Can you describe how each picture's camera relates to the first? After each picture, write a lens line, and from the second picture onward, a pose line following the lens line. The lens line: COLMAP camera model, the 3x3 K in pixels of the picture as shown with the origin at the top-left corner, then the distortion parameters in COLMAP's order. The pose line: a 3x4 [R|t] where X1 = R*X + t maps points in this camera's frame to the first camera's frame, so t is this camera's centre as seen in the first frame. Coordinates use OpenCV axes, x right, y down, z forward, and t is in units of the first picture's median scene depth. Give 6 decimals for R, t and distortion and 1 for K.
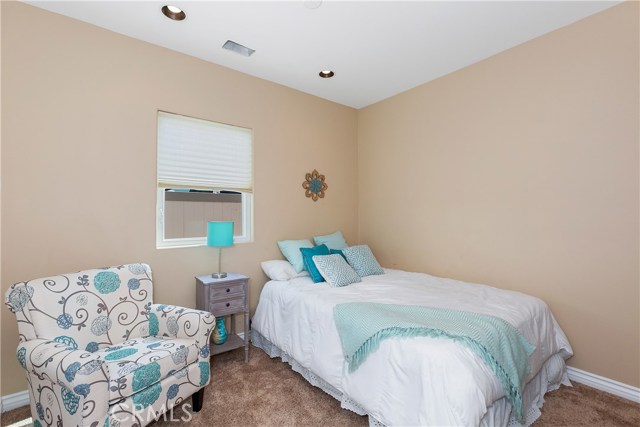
lens RADIAL K [[285.4, 0, 320.3], [0, 285.4, 214.5], [0, 0, 1]] dist [-0.021372, 0.002012]
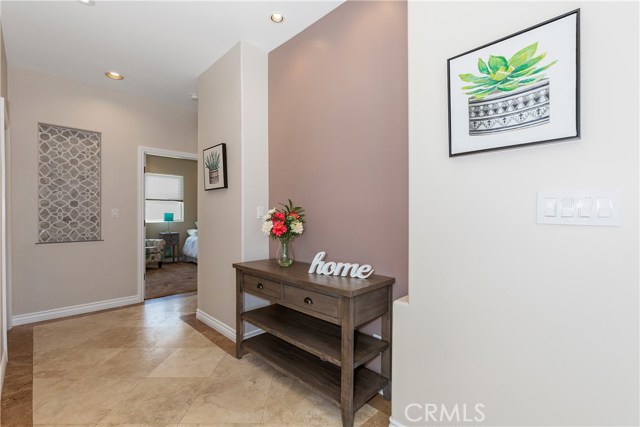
lens RADIAL K [[285.4, 0, 324.2], [0, 285.4, 215.0], [0, 0, 1]] dist [-0.021372, 0.002012]
pose [[0.989393, -0.005814, 0.145149, 0.947277], [0.003911, 0.999903, 0.013391, 0.019441], [-0.145213, -0.012681, 0.989319, -2.444740]]
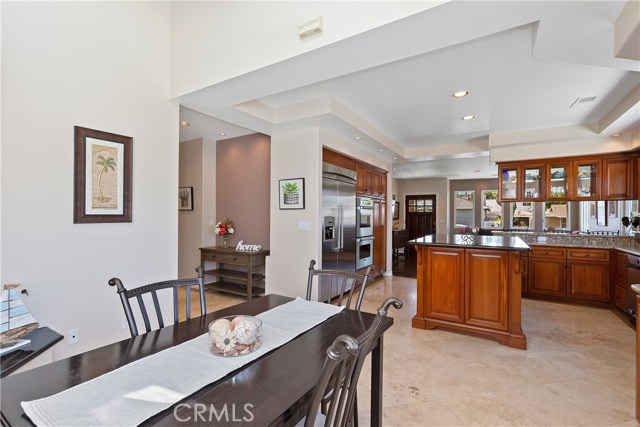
lens RADIAL K [[285.4, 0, 315.3], [0, 285.4, 214.9], [0, 0, 1]] dist [-0.021372, 0.002012]
pose [[0.940577, 0.005880, 0.339528, 0.794487], [-0.007468, 0.999966, 0.003371, -0.121362], [-0.339497, -0.005706, 0.940590, -4.803472]]
